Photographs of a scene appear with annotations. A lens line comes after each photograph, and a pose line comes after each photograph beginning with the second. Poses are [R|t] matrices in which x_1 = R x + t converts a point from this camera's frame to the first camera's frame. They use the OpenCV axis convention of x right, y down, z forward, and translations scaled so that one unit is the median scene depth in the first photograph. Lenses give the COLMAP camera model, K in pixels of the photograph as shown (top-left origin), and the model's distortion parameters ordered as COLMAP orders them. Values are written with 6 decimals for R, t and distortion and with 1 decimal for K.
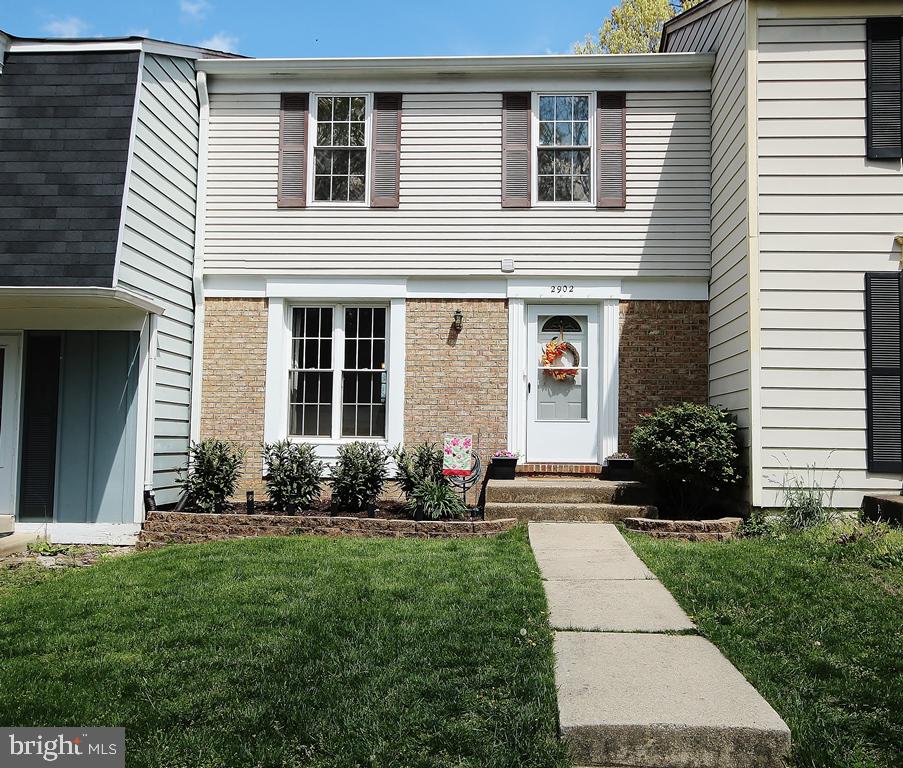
lens RADIAL K [[817.5, 0, 451.5], [0, 817.5, 384.0], [0, 0, 1]] dist [0.007996, 0.026873]
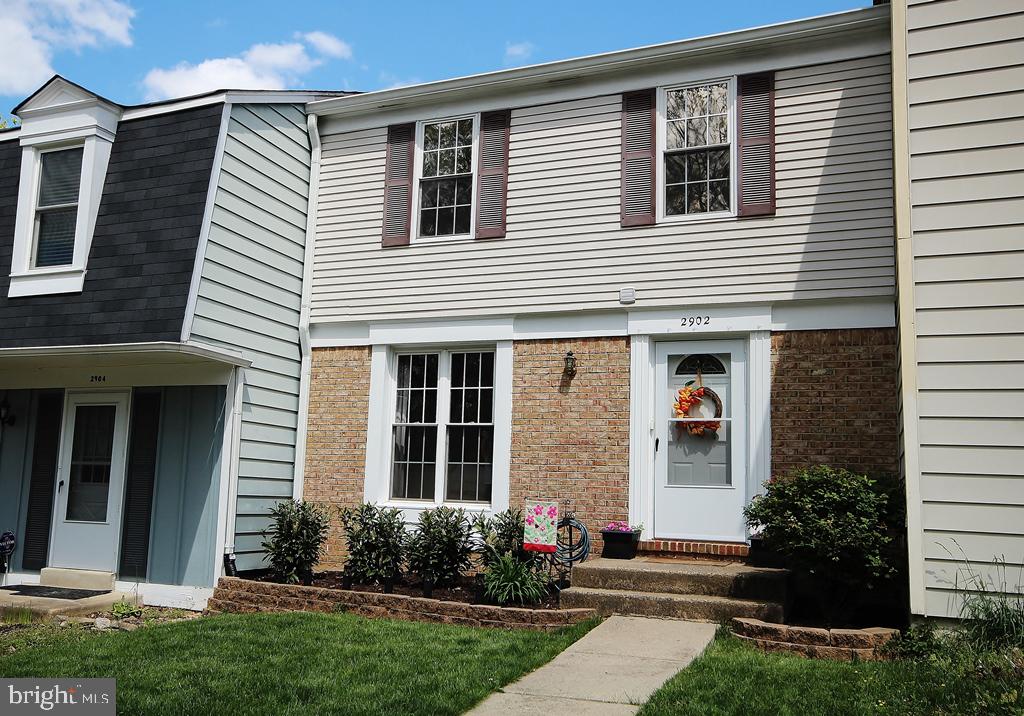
lens RADIAL K [[922.6, 0, 512.0], [0, 922.6, 358.0], [0, 0, 1]] dist [0.017467, 0.016134]
pose [[0.933664, -0.032572, -0.356665, 0.290523], [0.001425, 0.996186, -0.087246, -0.001197], [0.358147, 0.080951, 0.930149, 0.097122]]
